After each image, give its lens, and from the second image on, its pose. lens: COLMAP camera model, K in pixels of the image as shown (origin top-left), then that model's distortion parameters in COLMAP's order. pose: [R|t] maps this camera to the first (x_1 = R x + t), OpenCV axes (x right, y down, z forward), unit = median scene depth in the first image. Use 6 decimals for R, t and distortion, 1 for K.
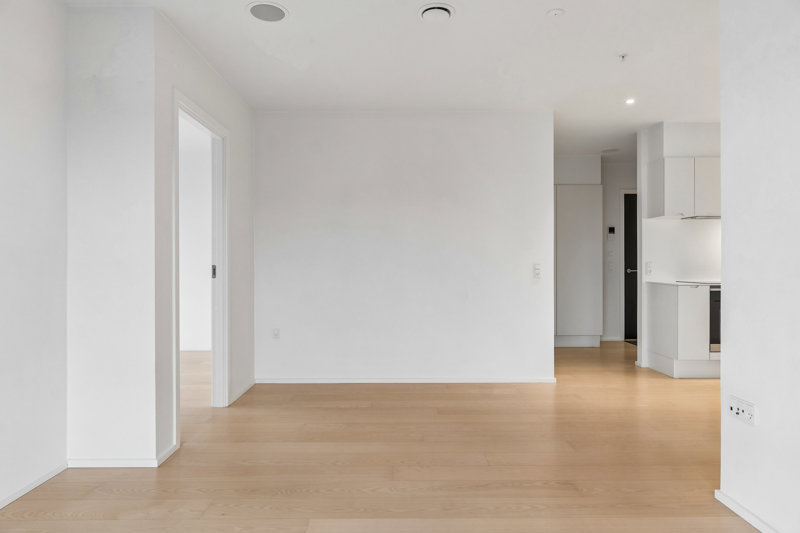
lens RADIAL K [[513.6, 0, 400.0], [0, 513.6, 266.5], [0, 0, 1]] dist [-0.002406, -0.000342]
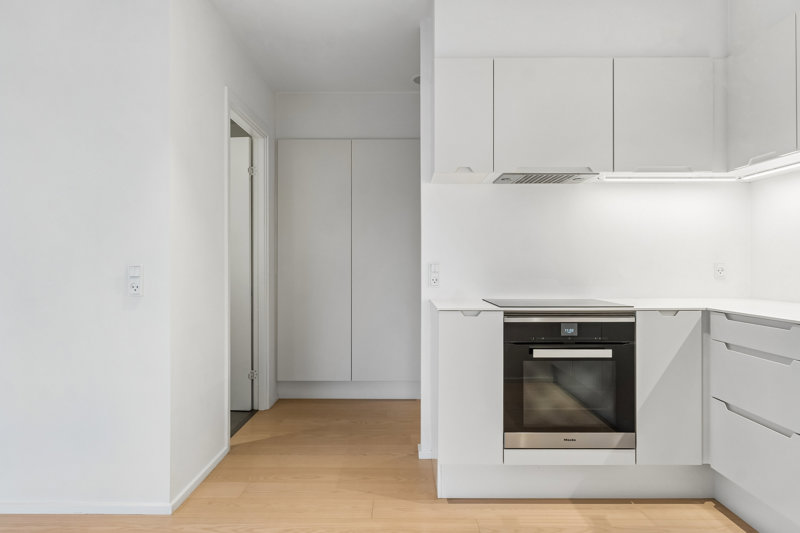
lens RADIAL K [[513.6, 0, 400.0], [0, 513.6, 266.5], [0, 0, 1]] dist [-0.002406, -0.000342]
pose [[0.999989, 0.004518, 0.001290, 0.503025], [-0.004514, 0.999983, -0.003610, -0.003327], [-0.001306, 0.003605, 0.999993, 0.514818]]
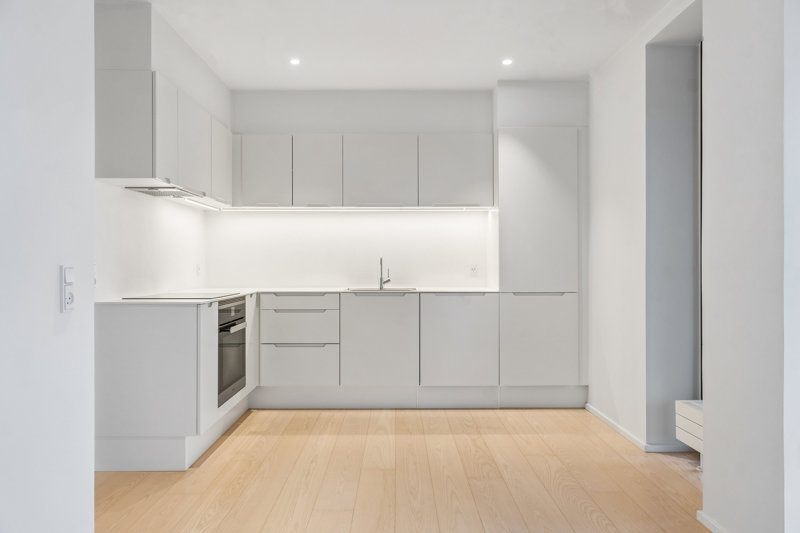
lens RADIAL K [[573.8, 0, 400.0], [0, 573.8, 266.5], [0, 0, 1]] dist [0.060191, 0.000931]
pose [[-0.014544, 0.001787, 0.999893, -0.108340], [0.005466, 0.999984, -0.001707, -0.003309], [-0.999879, 0.005440, -0.014554, 0.786891]]
